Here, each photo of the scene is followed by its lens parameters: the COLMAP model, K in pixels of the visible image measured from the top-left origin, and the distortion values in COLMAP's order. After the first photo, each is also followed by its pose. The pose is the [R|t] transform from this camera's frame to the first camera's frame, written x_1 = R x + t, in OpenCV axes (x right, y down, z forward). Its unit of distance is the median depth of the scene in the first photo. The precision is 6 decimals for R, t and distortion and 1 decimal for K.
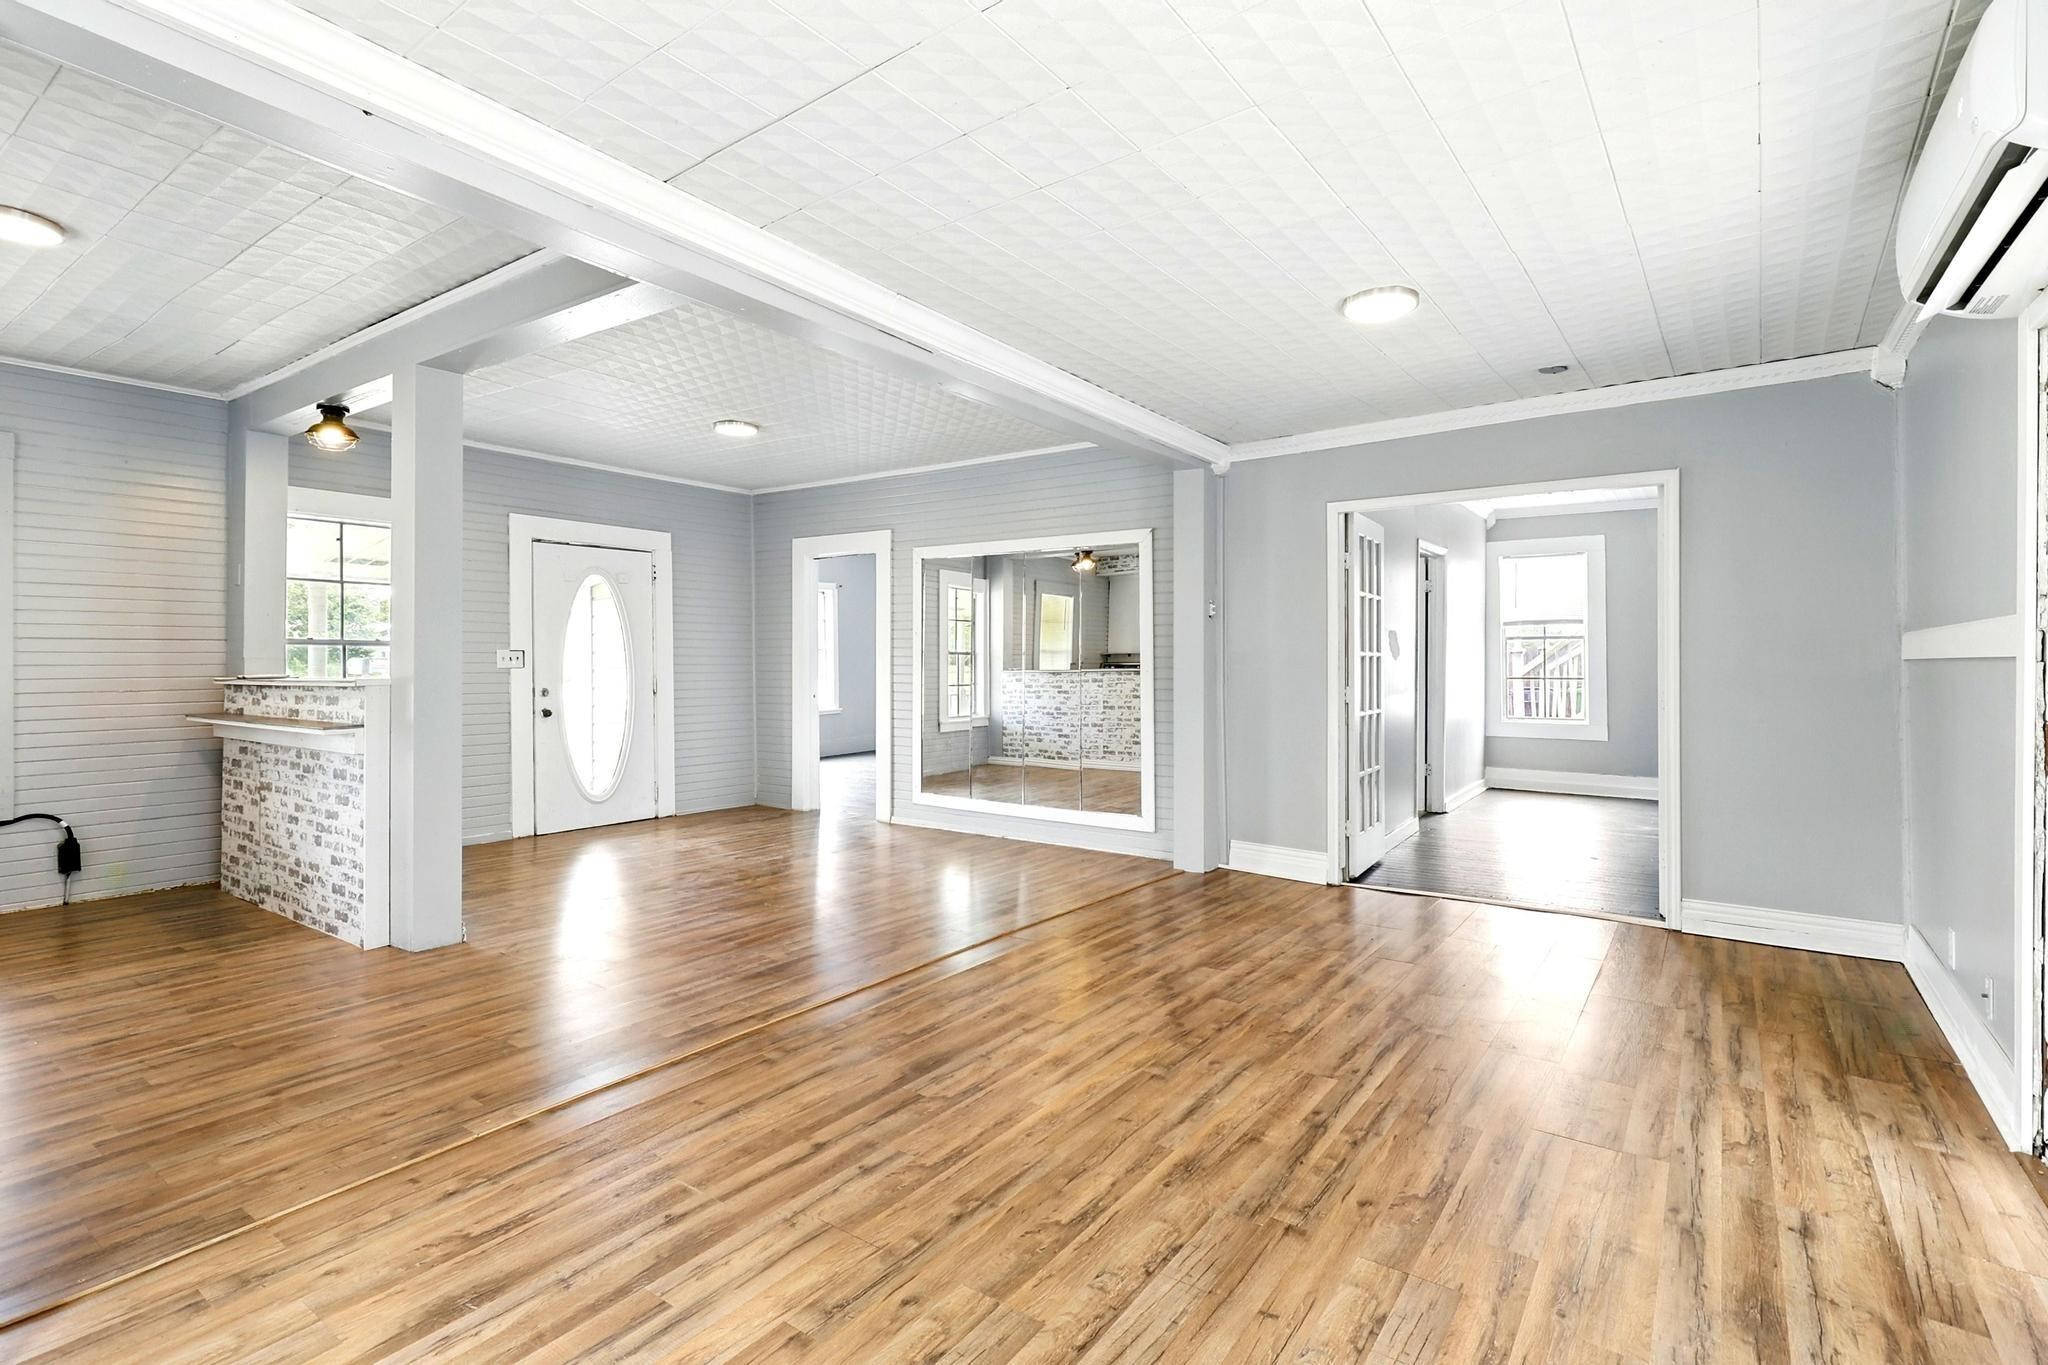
lens RADIAL K [[961.1, 0, 1031.9], [0, 961.1, 665.0], [0, 0, 1]] dist [0.000529, -0.000505]
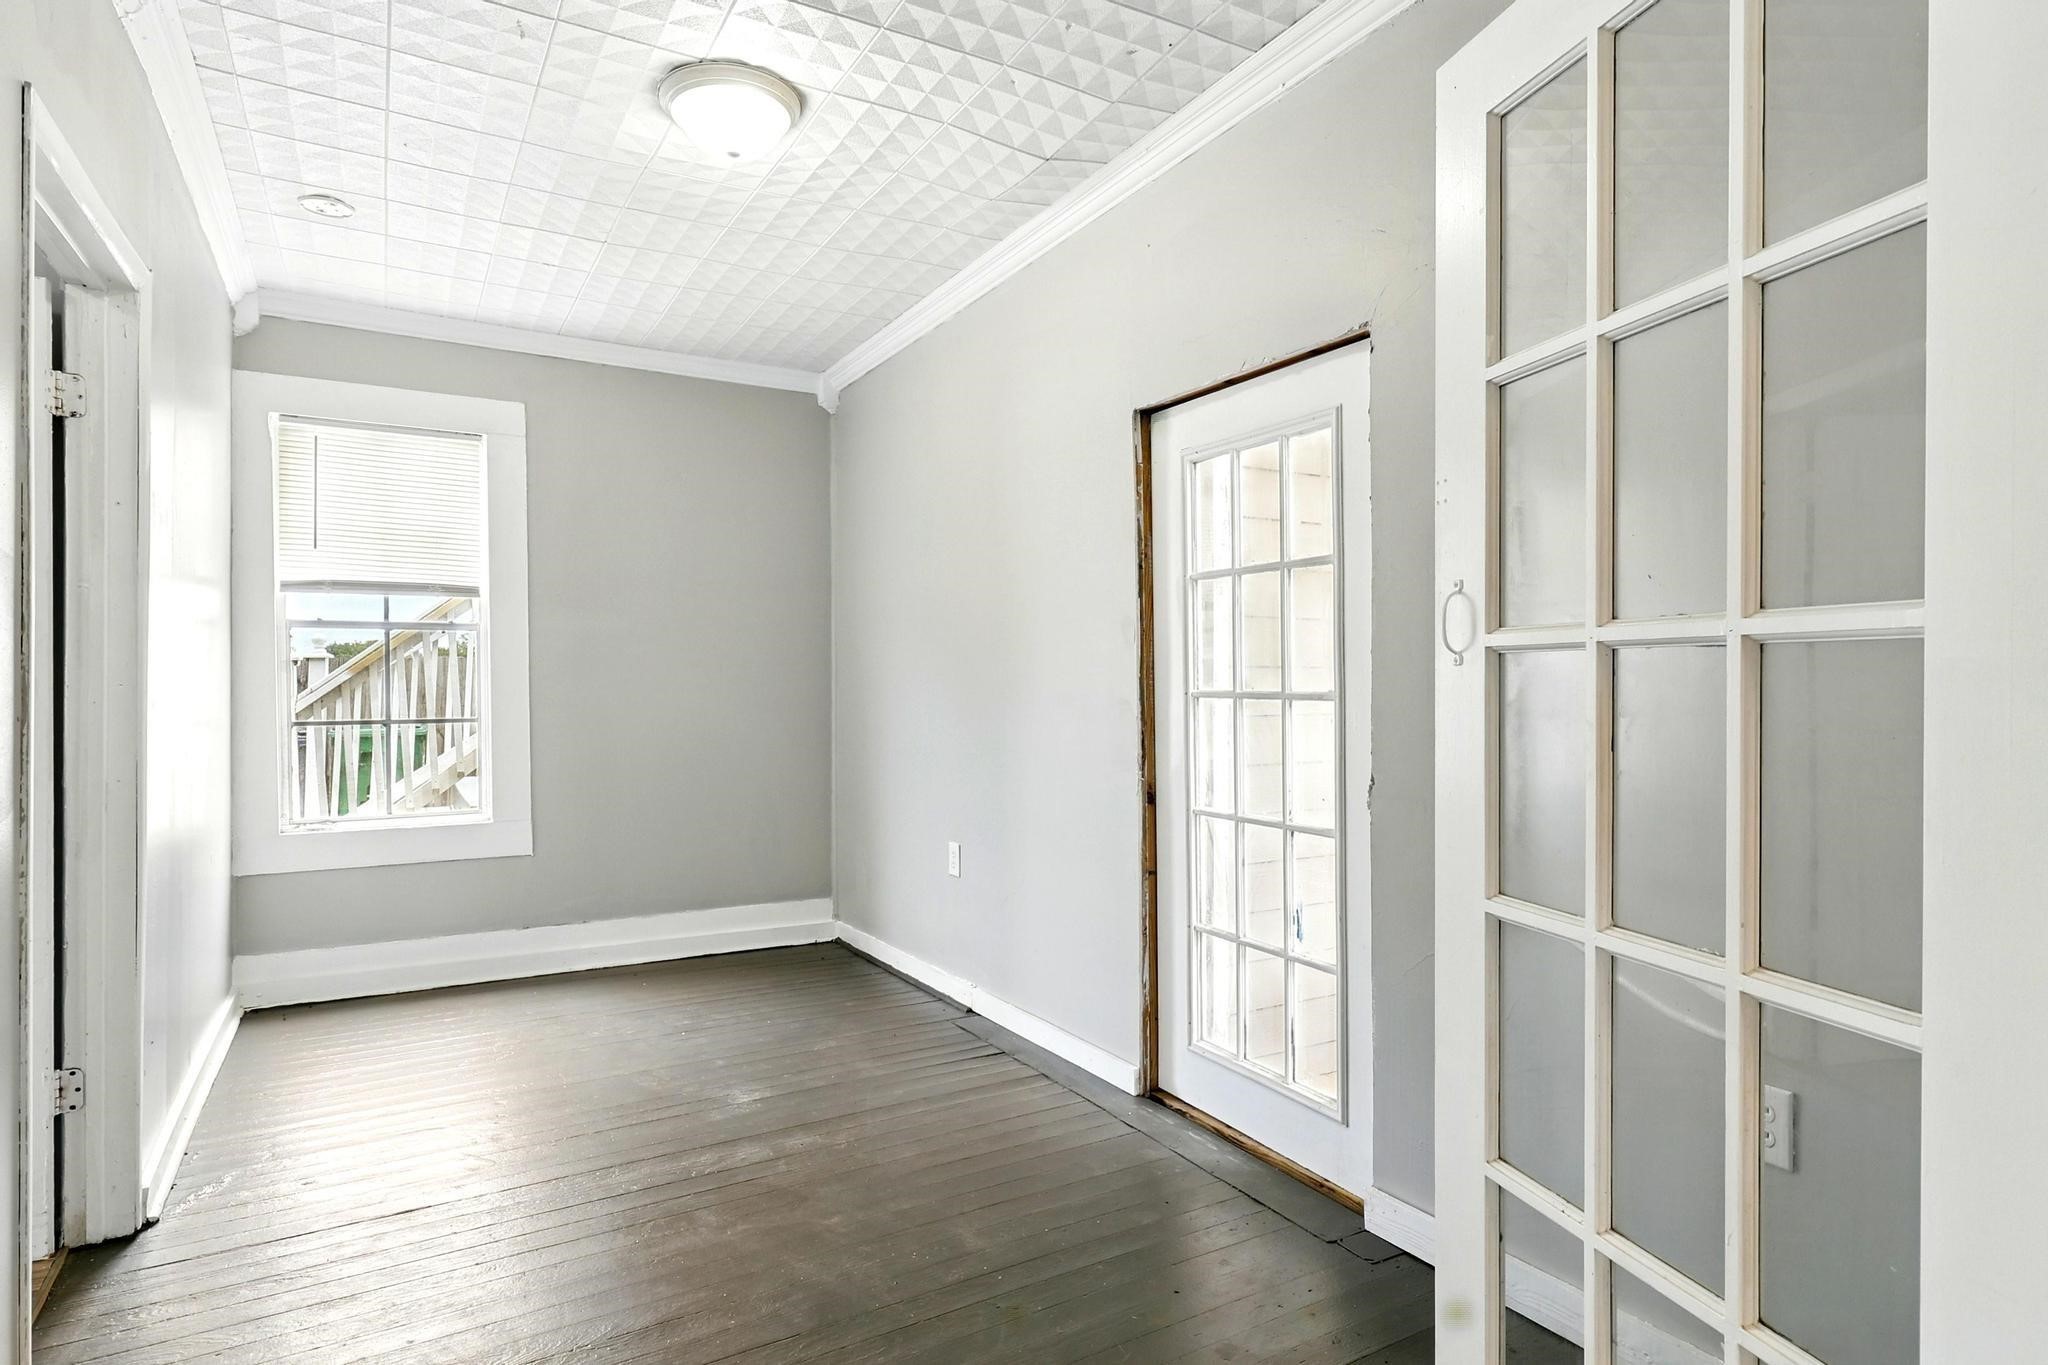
lens RADIAL K [[1088.1, 0, 1024.0], [0, 1088.1, 682.5], [0, 0, 1]] dist [0.003339, 0.000458]
pose [[0.416028, -0.008237, 0.909314, 0.210119], [0.003656, 0.999966, 0.007385, -0.005439], [-0.909344, 0.000252, 0.416044, 0.537658]]
